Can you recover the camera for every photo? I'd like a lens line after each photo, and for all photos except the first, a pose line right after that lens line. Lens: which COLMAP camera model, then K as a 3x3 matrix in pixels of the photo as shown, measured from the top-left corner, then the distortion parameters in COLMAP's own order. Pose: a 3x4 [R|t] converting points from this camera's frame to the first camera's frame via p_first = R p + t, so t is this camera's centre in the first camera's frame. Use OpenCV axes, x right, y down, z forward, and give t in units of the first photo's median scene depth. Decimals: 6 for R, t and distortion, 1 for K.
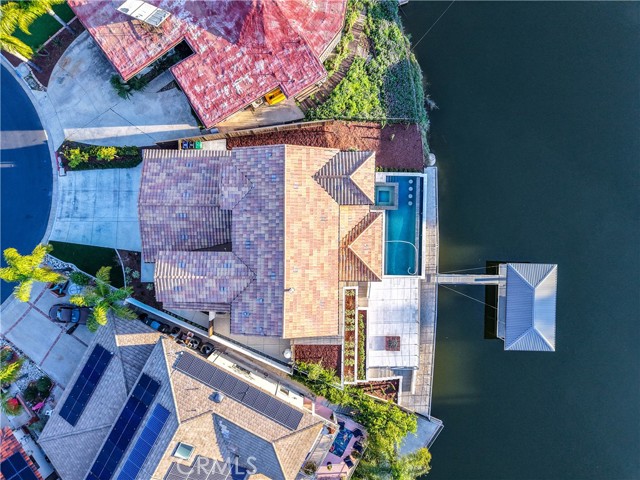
lens RADIAL K [[430.1, 0, 320.0], [0, 430.1, 240.0], [0, 0, 1]] dist [0.013294, -0.006268]
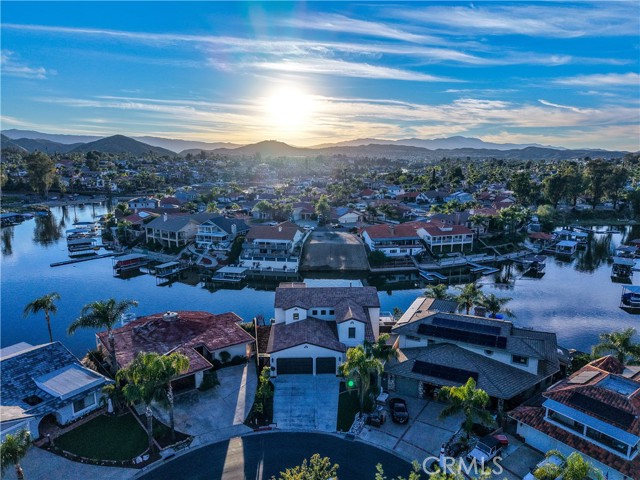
lens RADIAL K [[430.1, 0, 320.0], [0, 430.1, 240.0], [0, 0, 1]] dist [0.013294, -0.006268]
pose [[-0.043169, -0.189386, 0.980953, -1.579758], [0.999066, -0.009759, 0.042082, -0.080017], [0.001603, 0.981854, 0.189631, 0.336692]]
